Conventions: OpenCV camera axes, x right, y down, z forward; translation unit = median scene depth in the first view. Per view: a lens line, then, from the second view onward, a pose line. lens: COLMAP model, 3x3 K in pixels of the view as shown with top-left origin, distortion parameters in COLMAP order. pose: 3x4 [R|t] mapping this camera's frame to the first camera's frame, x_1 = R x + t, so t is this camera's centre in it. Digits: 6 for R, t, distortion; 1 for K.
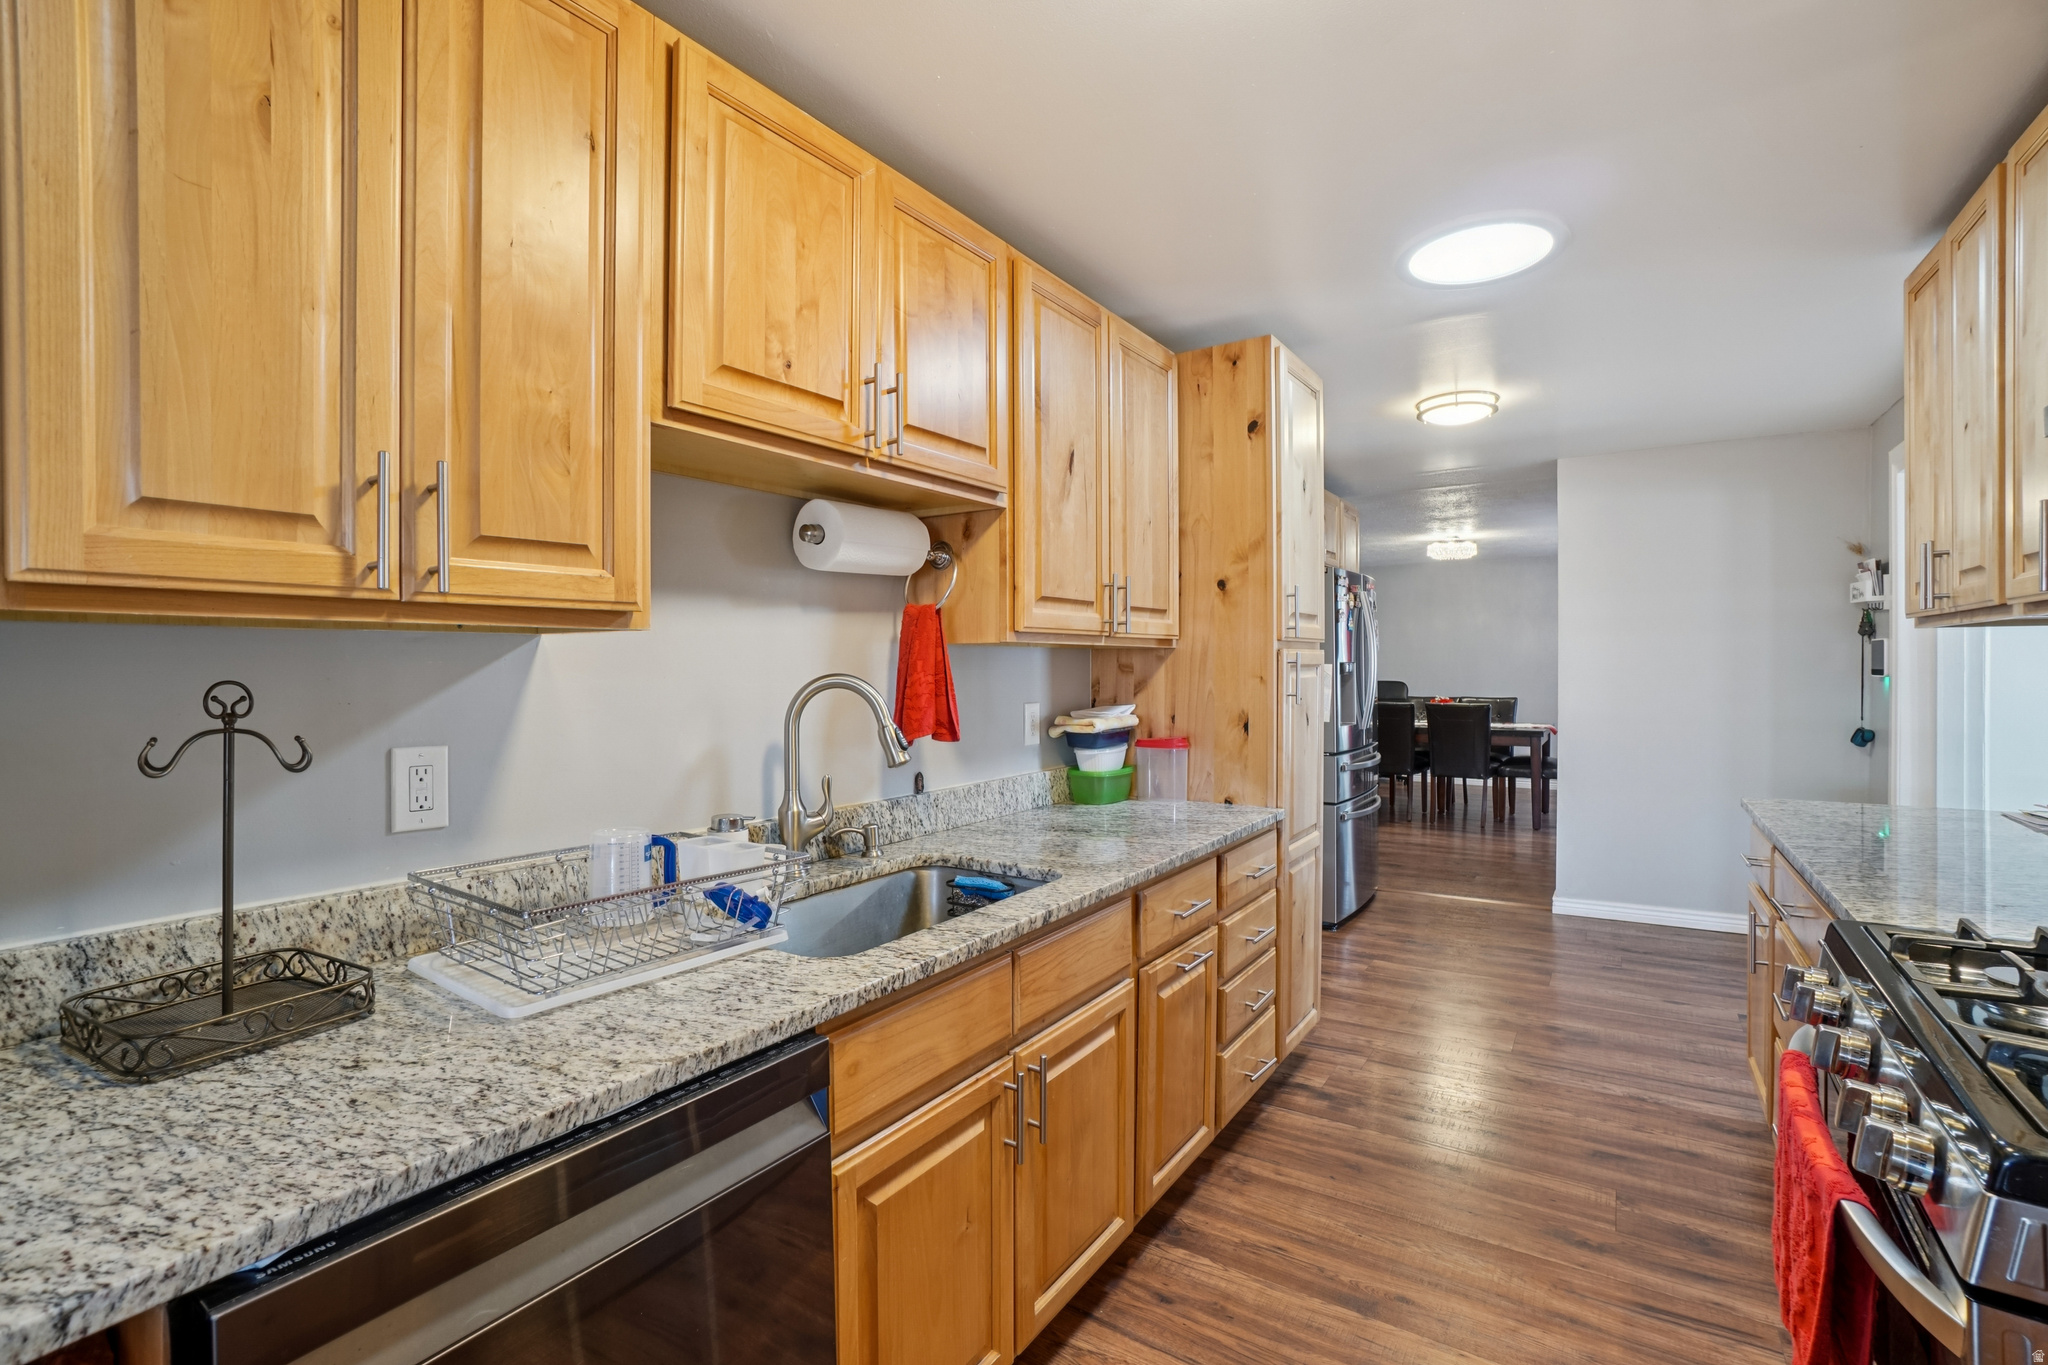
lens RADIAL K [[895.3, 0, 1028.1], [0, 895.3, 673.2], [0, 0, 1]] dist [-0.038148, 0.007397]
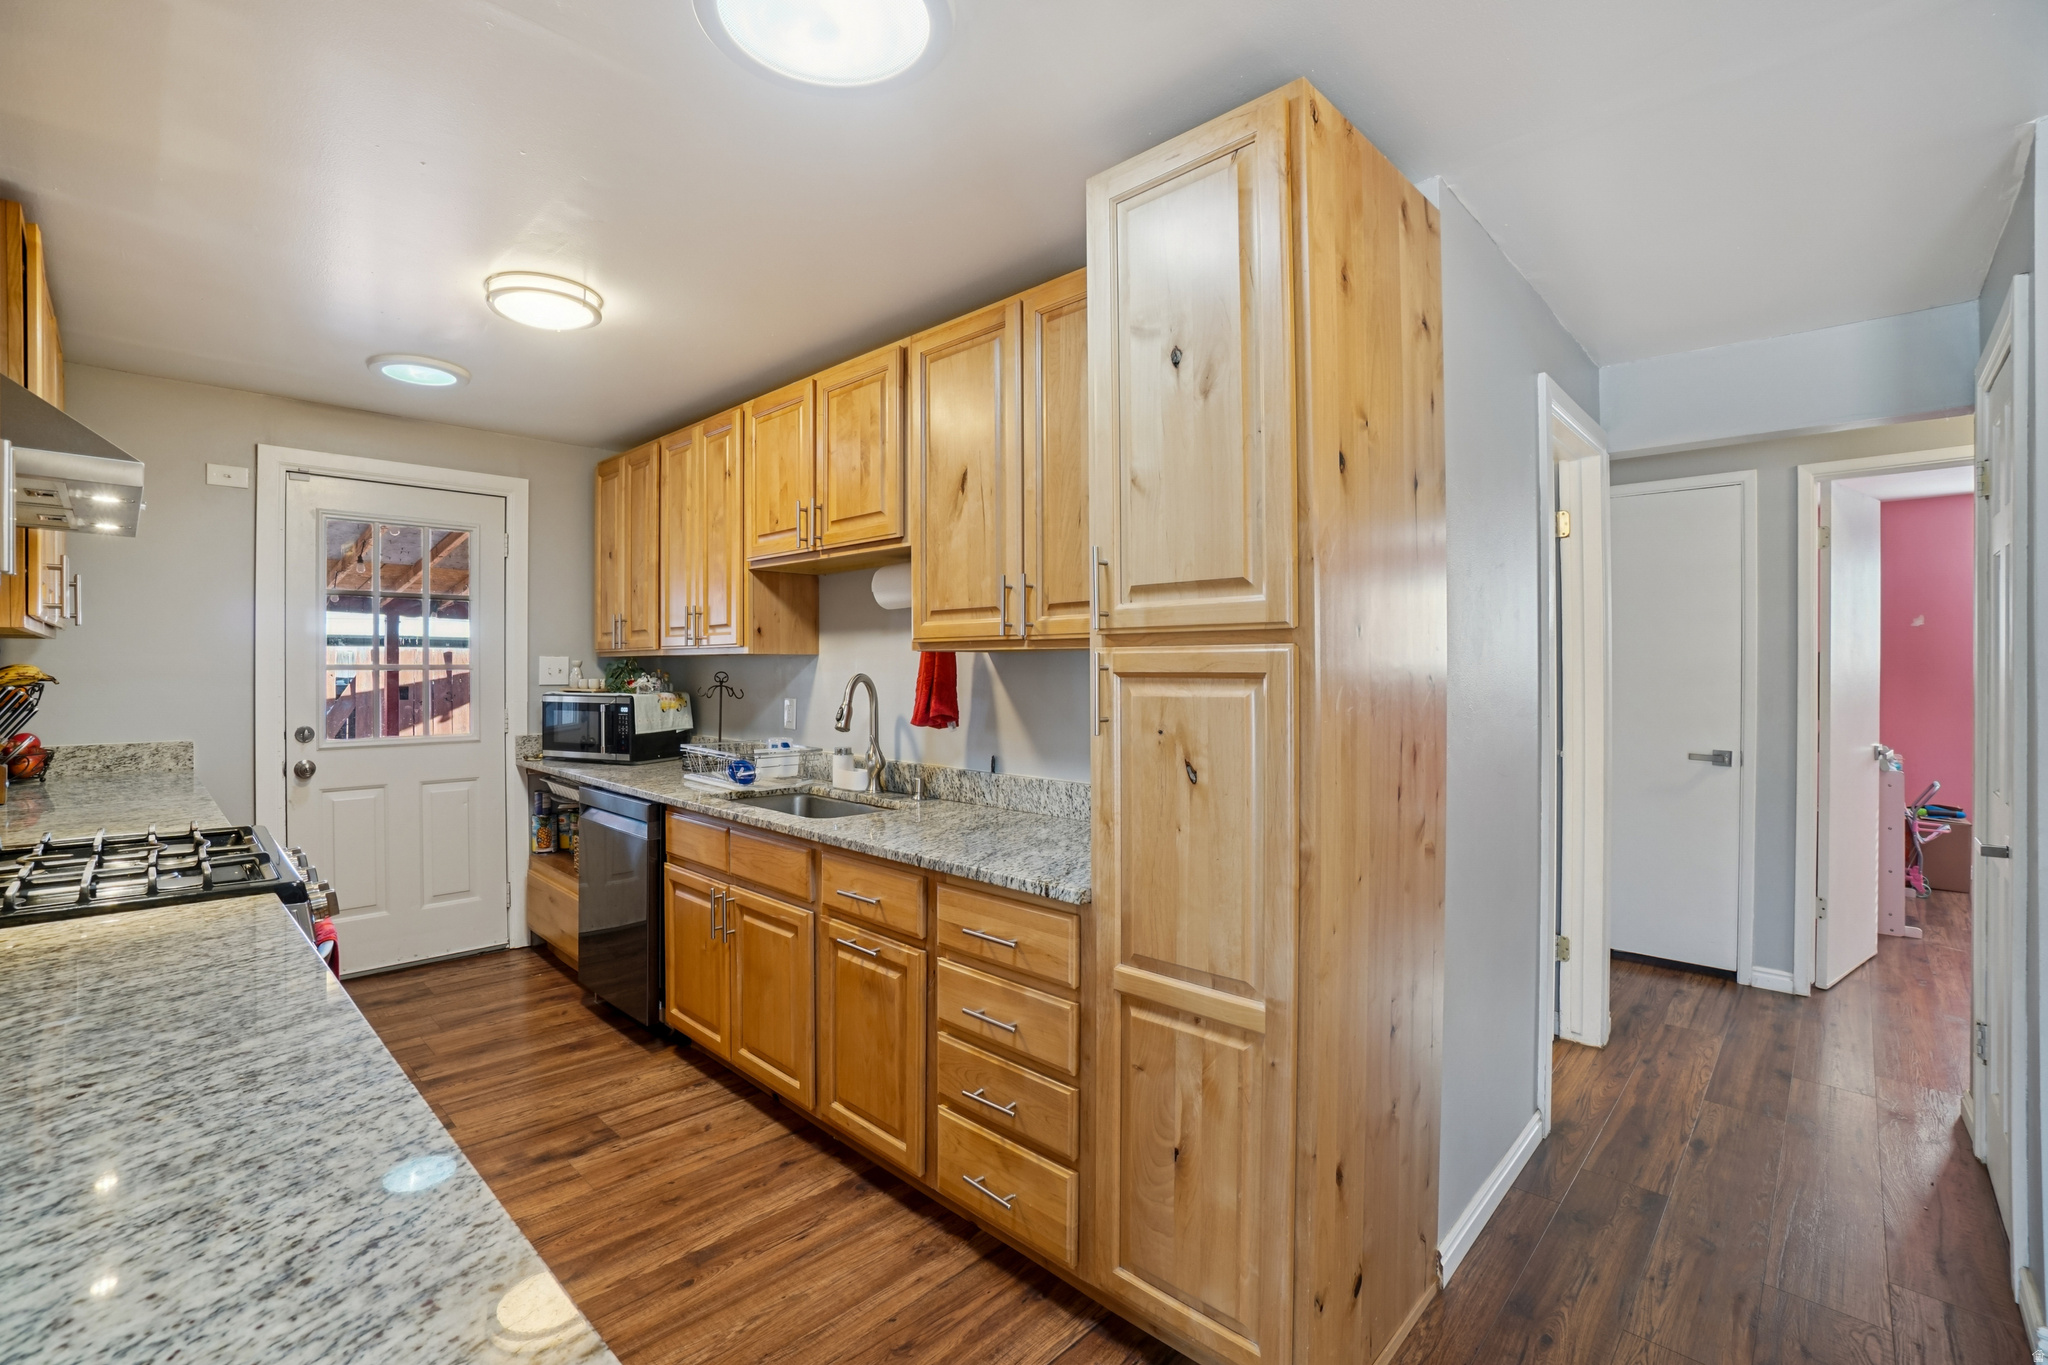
lens RADIAL K [[895.3, 0, 971.1], [0, 895.3, 668.6], [0, 0, 1]] dist [-0.038148, 0.007397]
pose [[-0.192014, 0.006312, -0.981372, 1.144686], [-0.008840, 0.999928, 0.008162, -0.019676], [0.981352, 0.010243, -0.191944, 1.263018]]
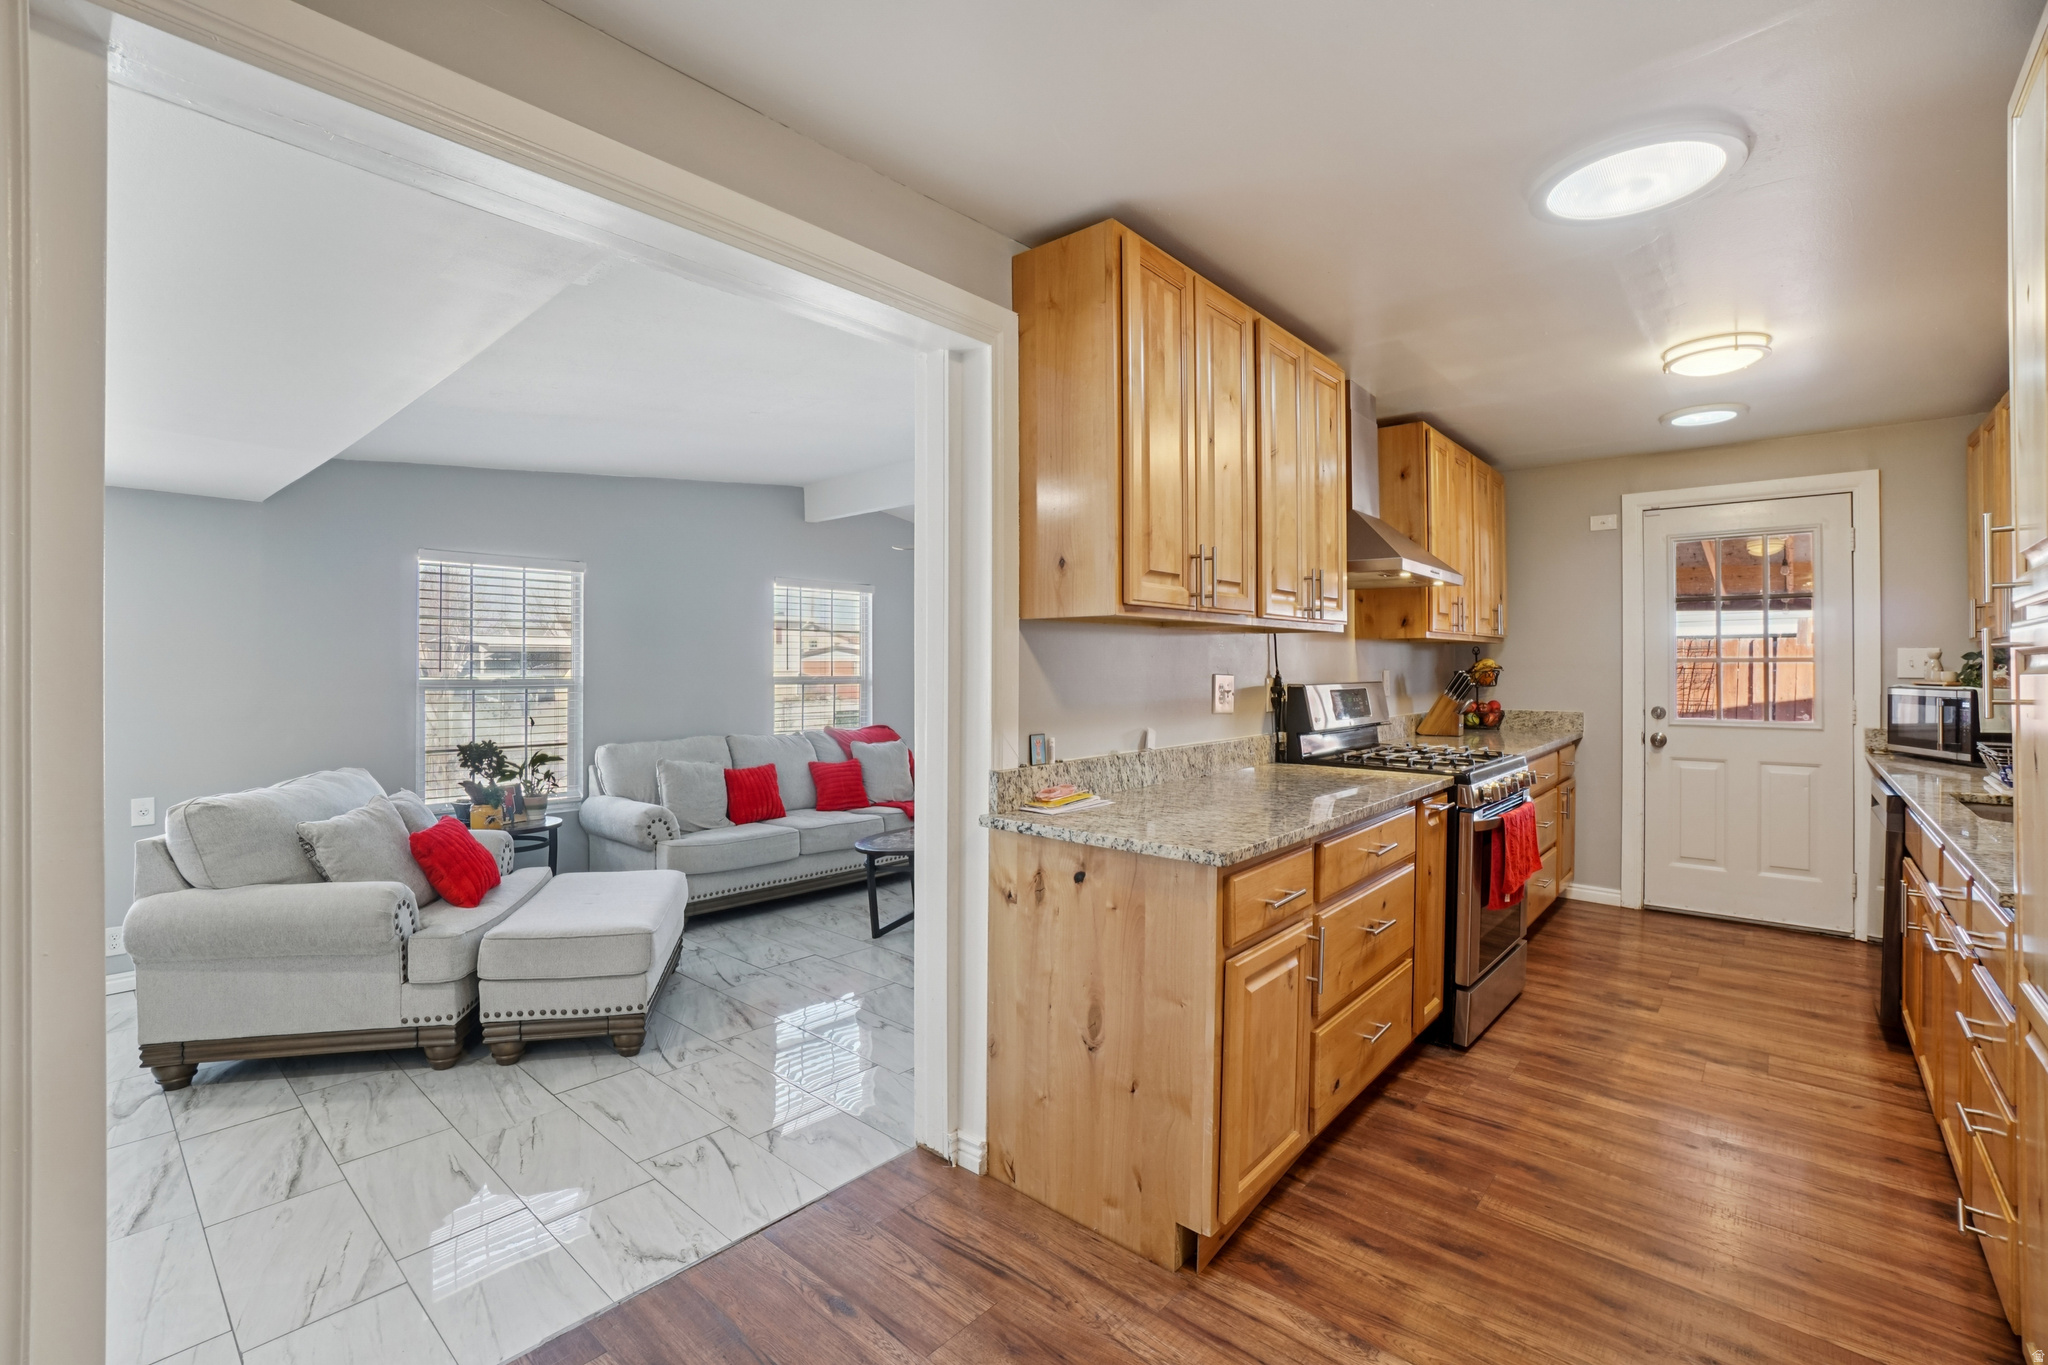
lens RADIAL K [[895.3, 0, 1022.1], [0, 895.3, 663.4], [0, 0, 1]] dist [-0.038148, 0.007397]
pose [[-0.993605, 0.005892, 0.112757, 1.054232], [0.006580, 0.999962, 0.005729, -0.012644], [-0.112719, 0.006434, -0.993606, 1.964987]]
